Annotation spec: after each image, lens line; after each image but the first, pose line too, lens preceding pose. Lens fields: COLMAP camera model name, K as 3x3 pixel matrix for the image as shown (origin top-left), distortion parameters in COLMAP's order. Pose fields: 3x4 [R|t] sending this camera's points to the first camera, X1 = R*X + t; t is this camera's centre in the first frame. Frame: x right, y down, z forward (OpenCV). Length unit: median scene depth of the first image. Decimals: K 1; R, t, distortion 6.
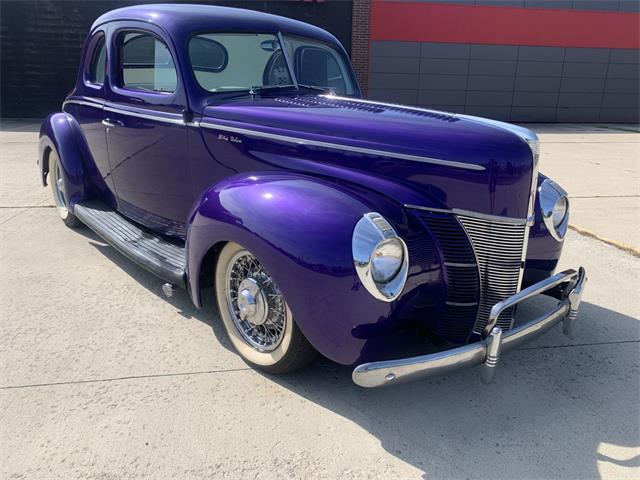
lens RADIAL K [[499.9, 0, 325.7], [0, 499.9, 235.3], [0, 0, 1]] dist [0.036136, -0.031276]
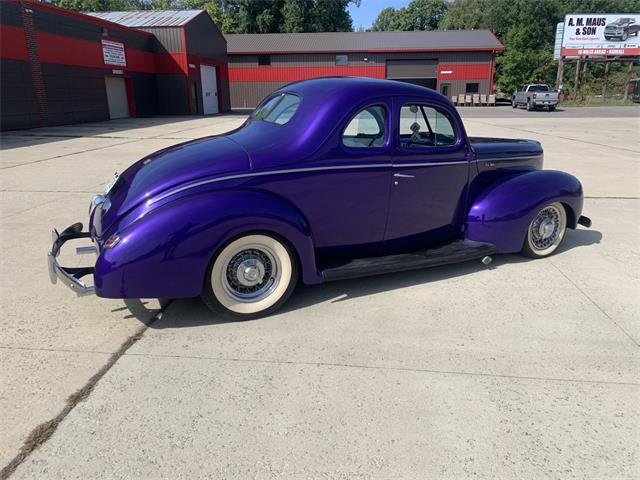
lens RADIAL K [[499.9, 0, 325.7], [0, 499.9, 235.3], [0, 0, 1]] dist [0.036136, -0.031276]
pose [[0.227888, -0.283910, 0.931377, -2.059615], [0.276808, 0.935968, 0.217580, -0.502468], [-0.933512, 0.208228, 0.291885, 1.045140]]
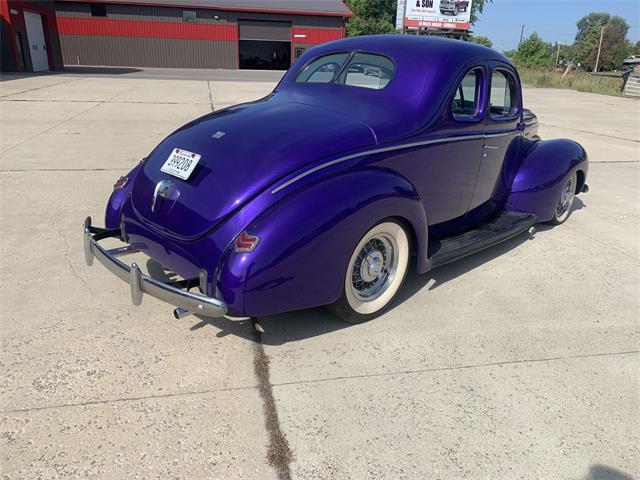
lens RADIAL K [[499.9, 0, 325.7], [0, 499.9, 235.3], [0, 0, 1]] dist [0.036136, -0.031276]
pose [[-0.087049, -0.350635, 0.932458, -1.916288], [0.241223, 0.900737, 0.361226, -0.681086], [-0.966558, 0.256374, 0.006173, 1.738561]]
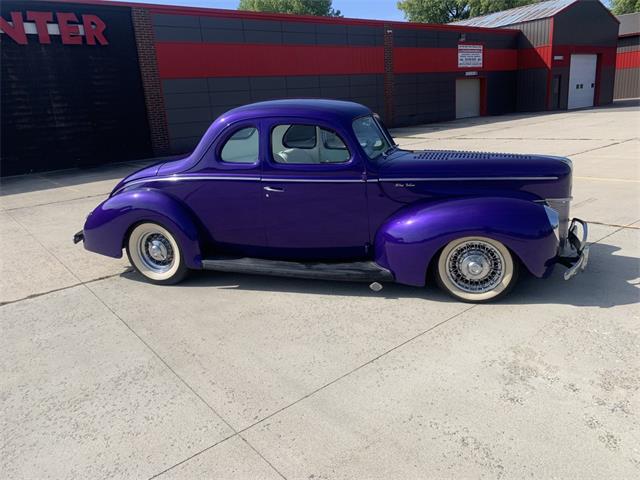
lens RADIAL K [[499.9, 0, 325.7], [0, 499.9, 235.3], [0, 0, 1]] dist [0.036136, -0.031276]
pose [[0.851910, -0.206836, 0.481111, -1.220526], [0.224112, 0.974314, 0.022033, -0.121704], [-0.473311, 0.089053, 0.876383, -0.314408]]
